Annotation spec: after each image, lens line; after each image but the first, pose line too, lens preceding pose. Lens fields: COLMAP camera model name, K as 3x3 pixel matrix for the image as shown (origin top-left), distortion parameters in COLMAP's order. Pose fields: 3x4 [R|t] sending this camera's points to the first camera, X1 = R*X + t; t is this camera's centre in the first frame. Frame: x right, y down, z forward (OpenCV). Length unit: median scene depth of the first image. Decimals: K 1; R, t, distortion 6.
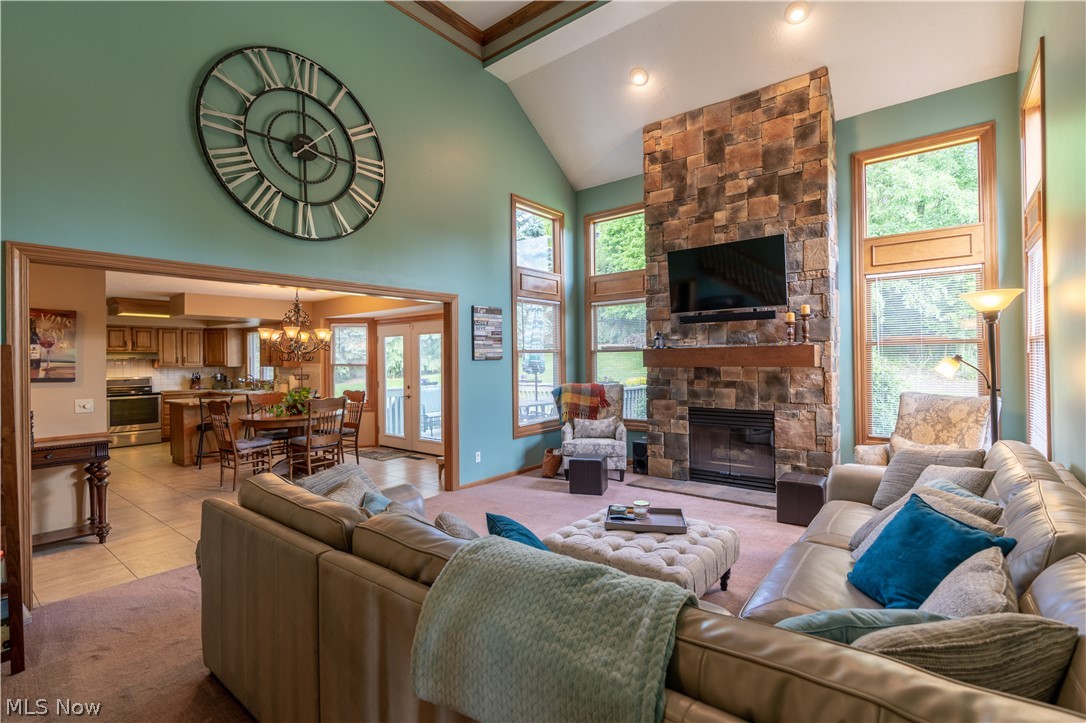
lens RADIAL K [[496.8, 0, 547.6], [0, 496.8, 356.5], [0, 0, 1]] dist [-0.008472, 0.001492]
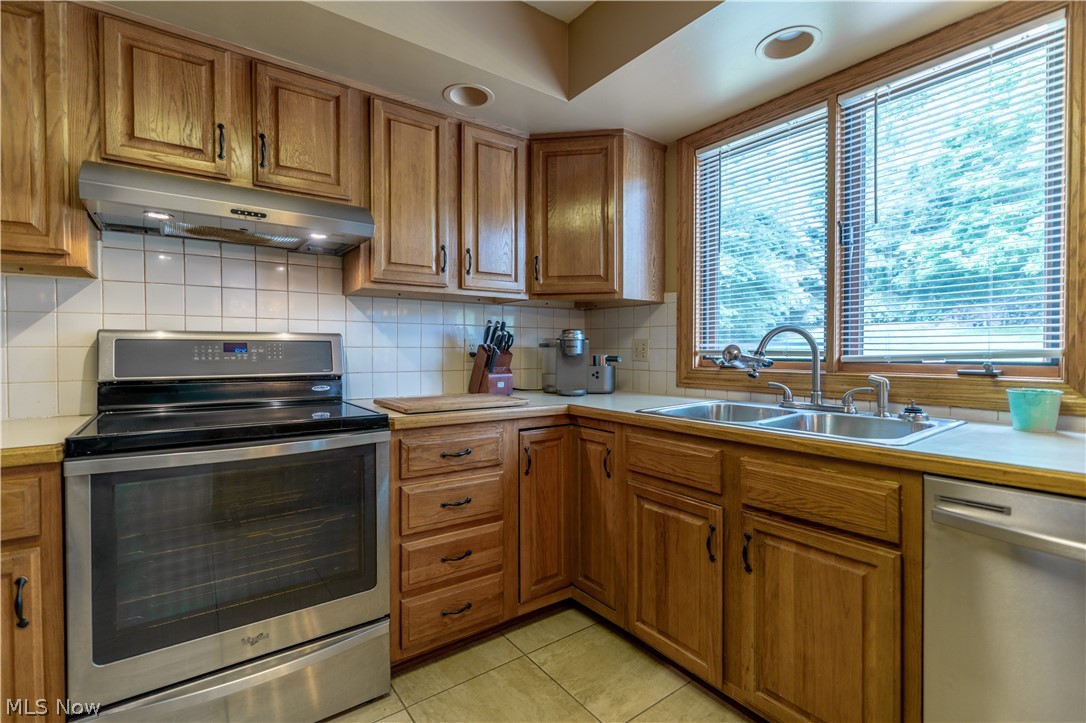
lens RADIAL K [[496.8, 0, 547.6], [0, 496.8, 356.5], [0, 0, 1]] dist [-0.008472, 0.001492]
pose [[0.966340, 0.015695, -0.256788, -1.117722], [-0.010270, 0.999695, 0.022455, 0.077351], [0.257062, -0.019062, 0.966207, 1.382545]]
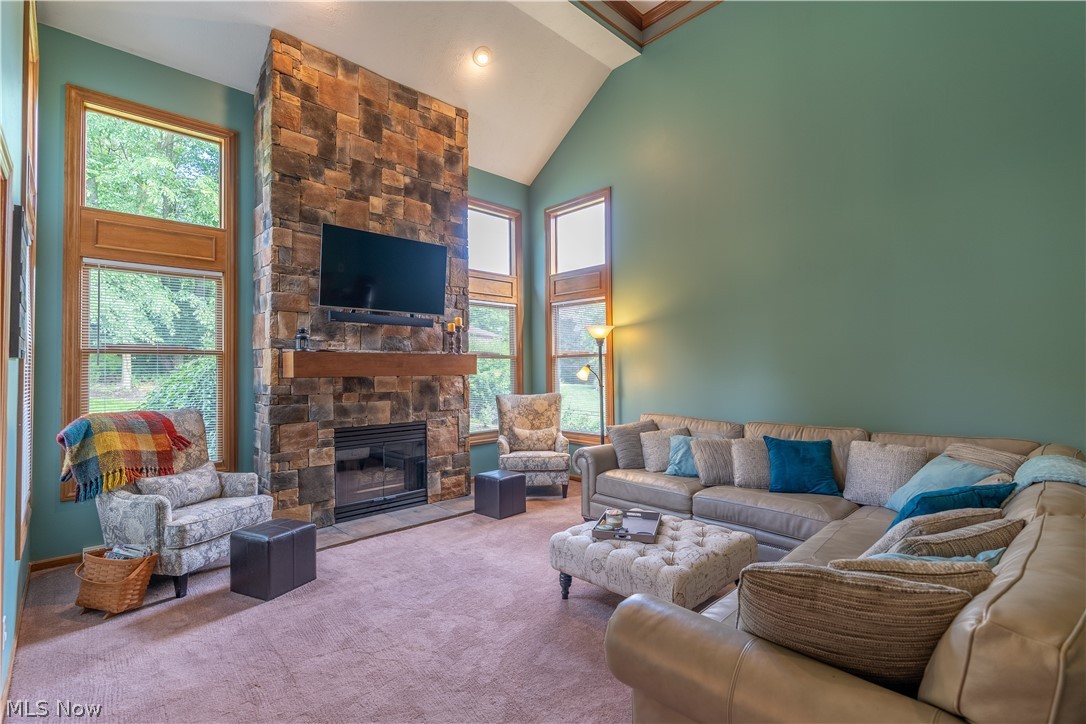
lens RADIAL K [[496.8, 0, 547.6], [0, 496.8, 357.0], [0, 0, 1]] dist [-0.008472, 0.001492]
pose [[0.132990, 0.037872, 0.990393, -0.454590], [-0.001128, 0.999275, -0.038060, 0.019386], [-0.991117, 0.003944, 0.132937, 0.579349]]
